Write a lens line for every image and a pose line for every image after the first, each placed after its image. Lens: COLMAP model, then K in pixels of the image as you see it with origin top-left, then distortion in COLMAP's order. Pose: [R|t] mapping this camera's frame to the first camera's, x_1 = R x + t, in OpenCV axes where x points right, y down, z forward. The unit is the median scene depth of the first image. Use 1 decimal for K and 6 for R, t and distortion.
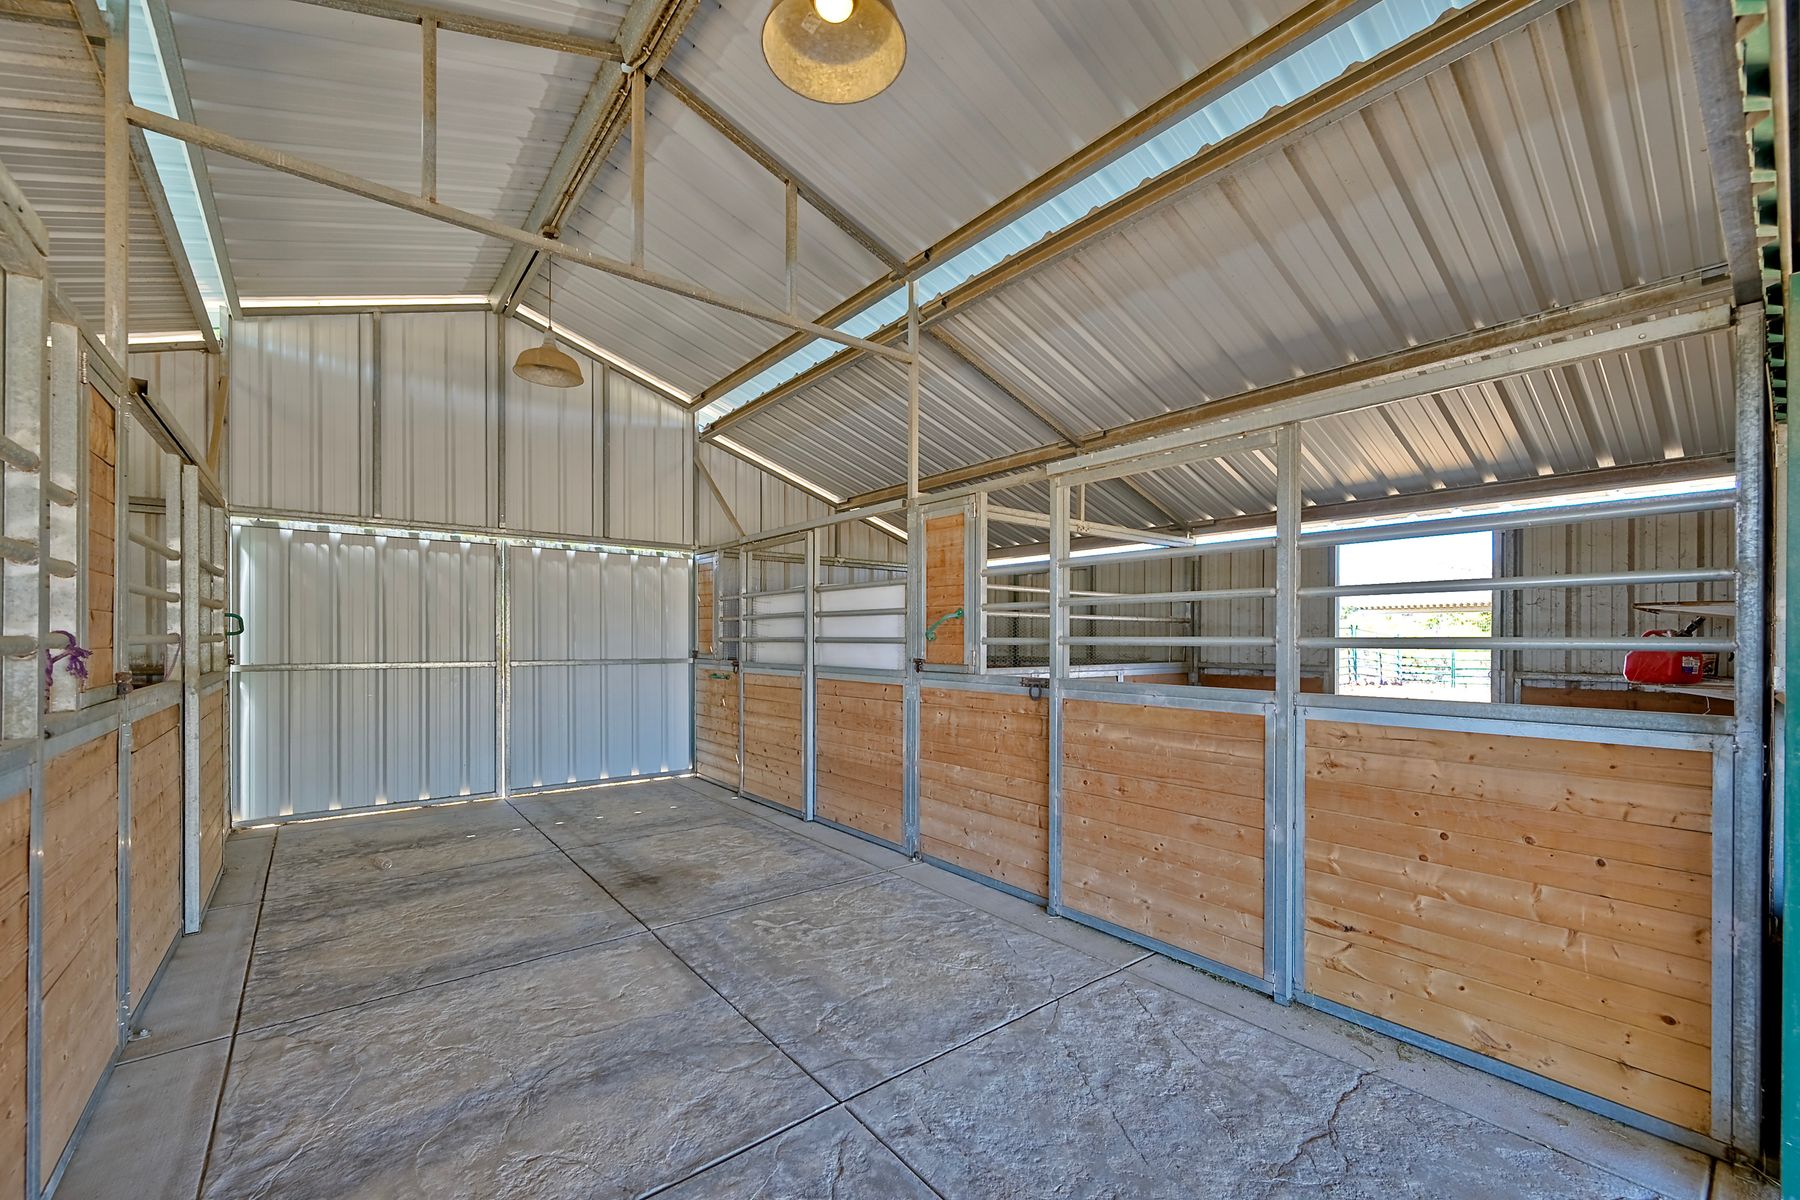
lens RADIAL K [[723.4, 0, 899.0], [0, 723.4, 638.5], [0, 0, 1]] dist [-0.000209, -0.000458]
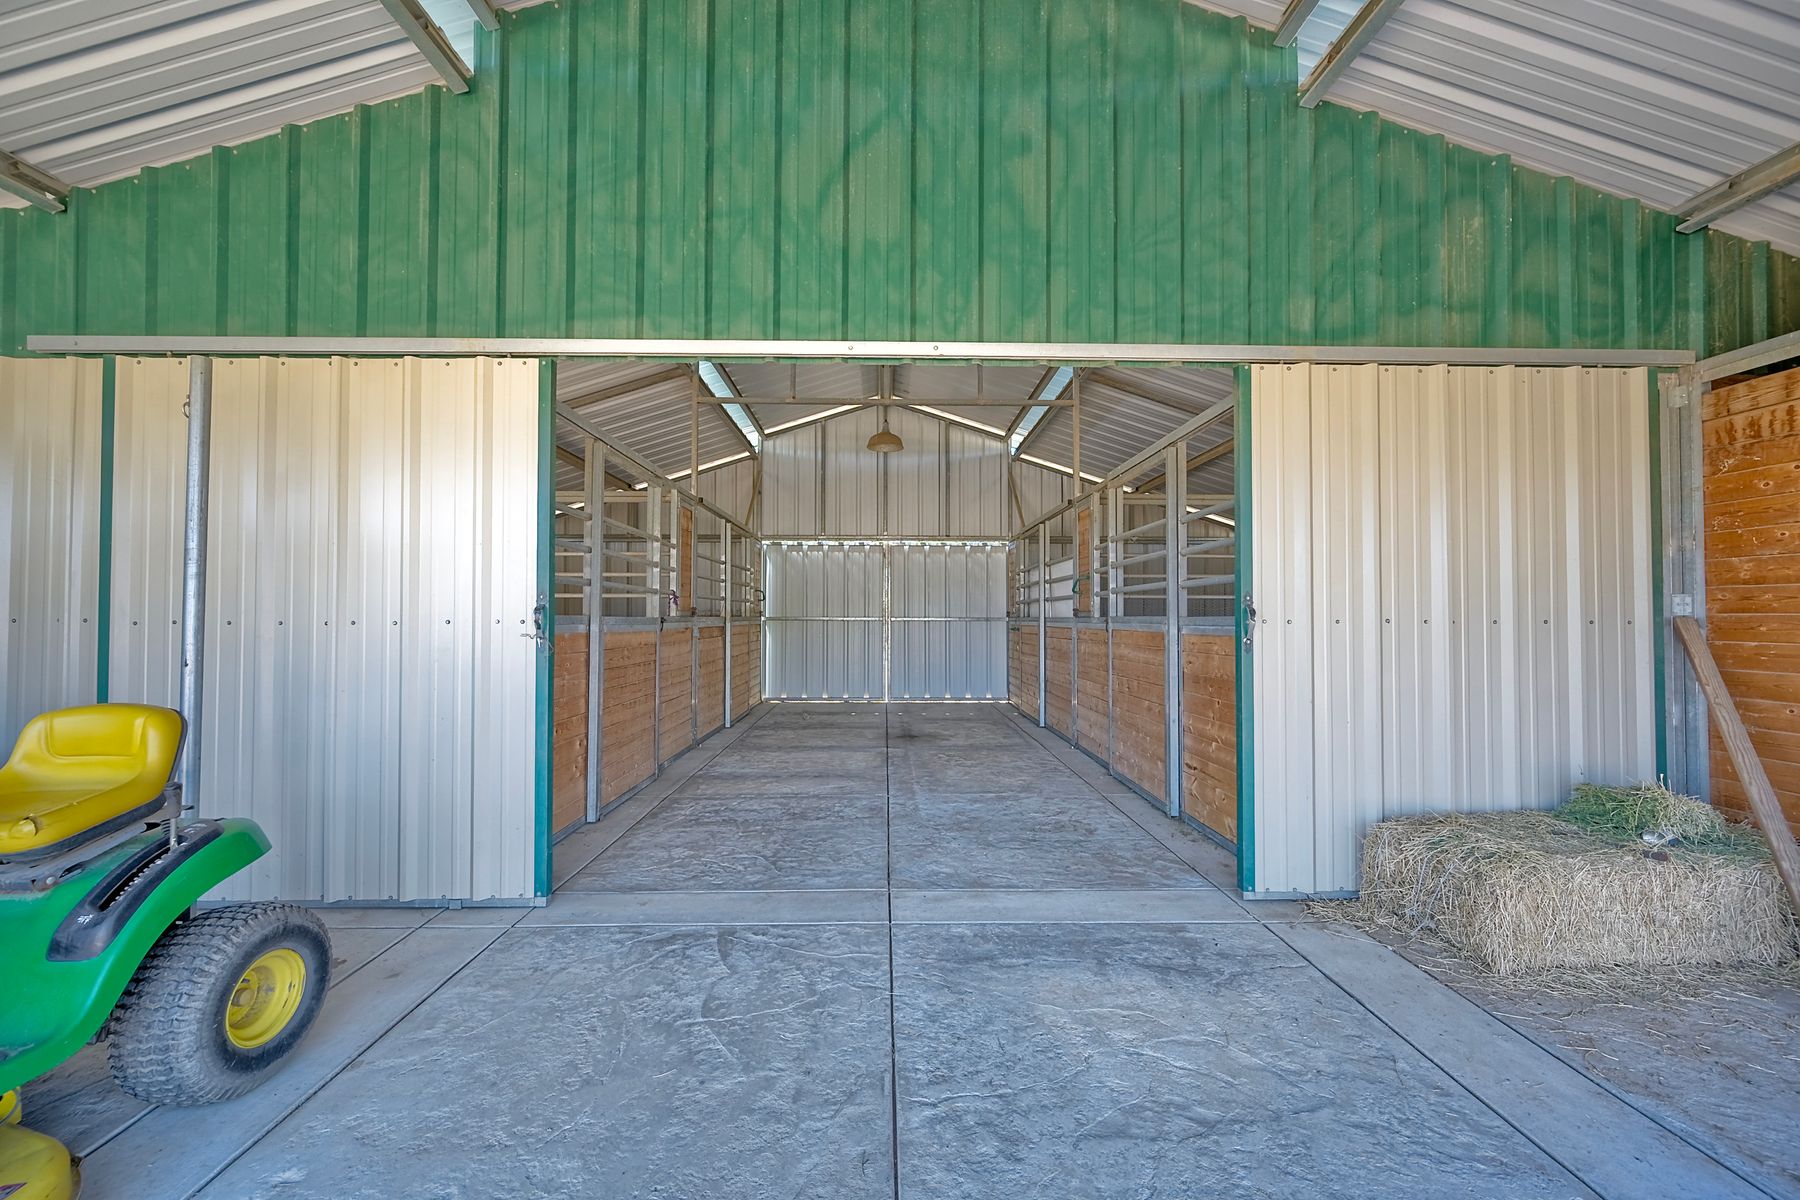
lens RADIAL K [[710.8, 0, 900.0], [0, 710.8, 600.0], [0, 0, 1]] dist [0.002355, 0.000094]
pose [[0.796878, -0.016054, -0.603927, 0.496971], [0.000318, 0.999658, -0.026155, 0.038968], [0.604140, 0.020650, 0.796610, -0.283409]]
